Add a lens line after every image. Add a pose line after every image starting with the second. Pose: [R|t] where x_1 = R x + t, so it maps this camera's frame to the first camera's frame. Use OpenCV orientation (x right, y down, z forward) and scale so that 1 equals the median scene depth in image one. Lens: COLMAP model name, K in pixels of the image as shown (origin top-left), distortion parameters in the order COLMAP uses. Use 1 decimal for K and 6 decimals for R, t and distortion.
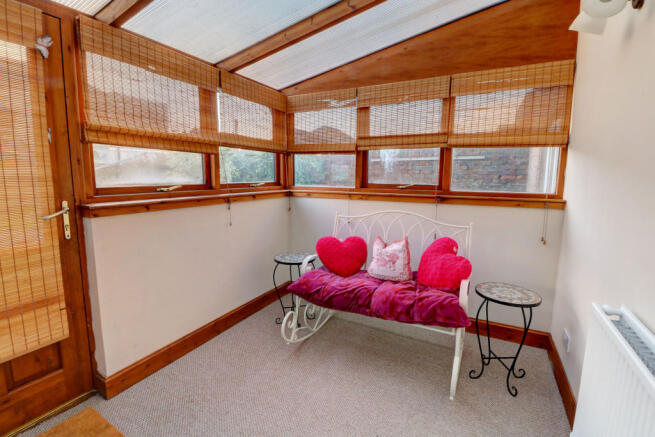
lens RADIAL K [[311.6, 0, 327.4], [0, 311.6, 205.8], [0, 0, 1]] dist [-0.001642, -0.000503]
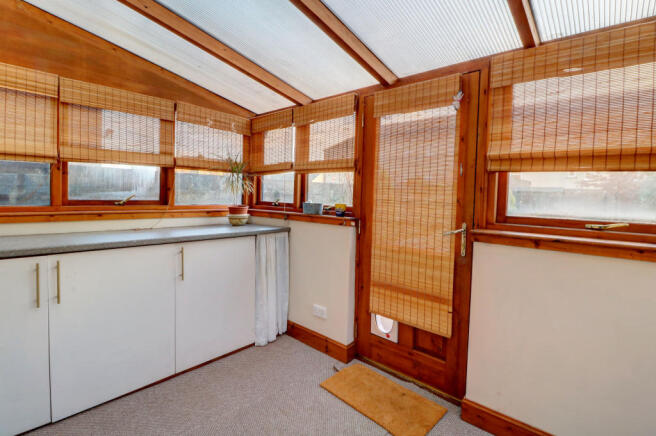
lens RADIAL K [[311.0, 0, 329.6], [0, 311.0, 199.4], [0, 0, 1]] dist [-0.002480, -0.000163]
pose [[-0.225731, 0.004895, -0.974177, 0.412326], [-0.133376, 0.990416, 0.035882, -0.078437], [0.965016, 0.138032, -0.222914, 0.755366]]
